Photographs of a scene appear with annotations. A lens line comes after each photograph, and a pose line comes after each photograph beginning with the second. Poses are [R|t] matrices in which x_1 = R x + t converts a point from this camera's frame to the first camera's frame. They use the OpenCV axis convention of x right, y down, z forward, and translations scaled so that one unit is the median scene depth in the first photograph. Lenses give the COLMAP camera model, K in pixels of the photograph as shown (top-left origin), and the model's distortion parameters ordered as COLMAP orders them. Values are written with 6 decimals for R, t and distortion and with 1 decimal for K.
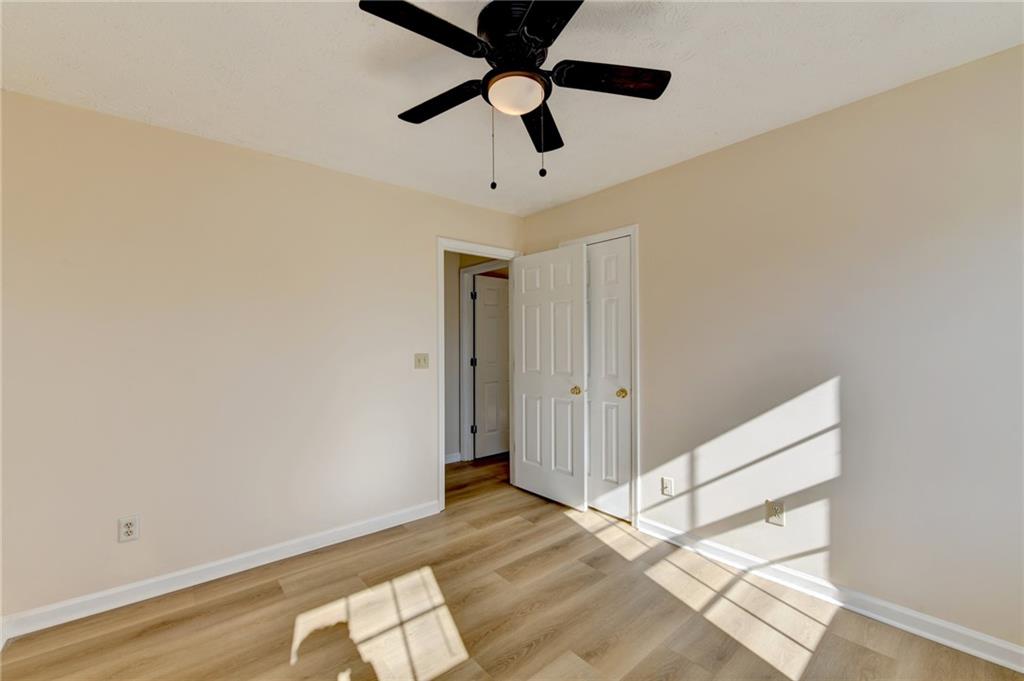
lens RADIAL K [[417.4, 0, 512.0], [0, 417.4, 340.5], [0, 0, 1]] dist [-0.022696, -0.000861]
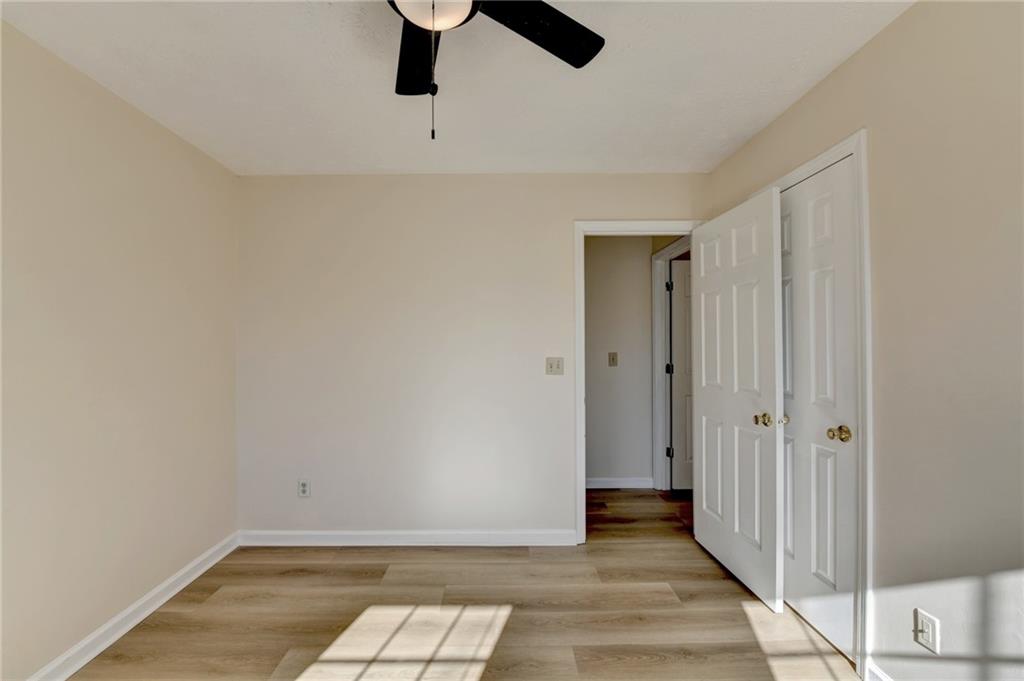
lens RADIAL K [[417.4, 0, 512.0], [0, 417.4, 340.5], [0, 0, 1]] dist [-0.022696, -0.000861]
pose [[0.761499, -0.007206, -0.648126, 0.282514], [0.005614, 0.999974, -0.004521, -0.000953], [0.648142, -0.000195, 0.761519, 0.275484]]
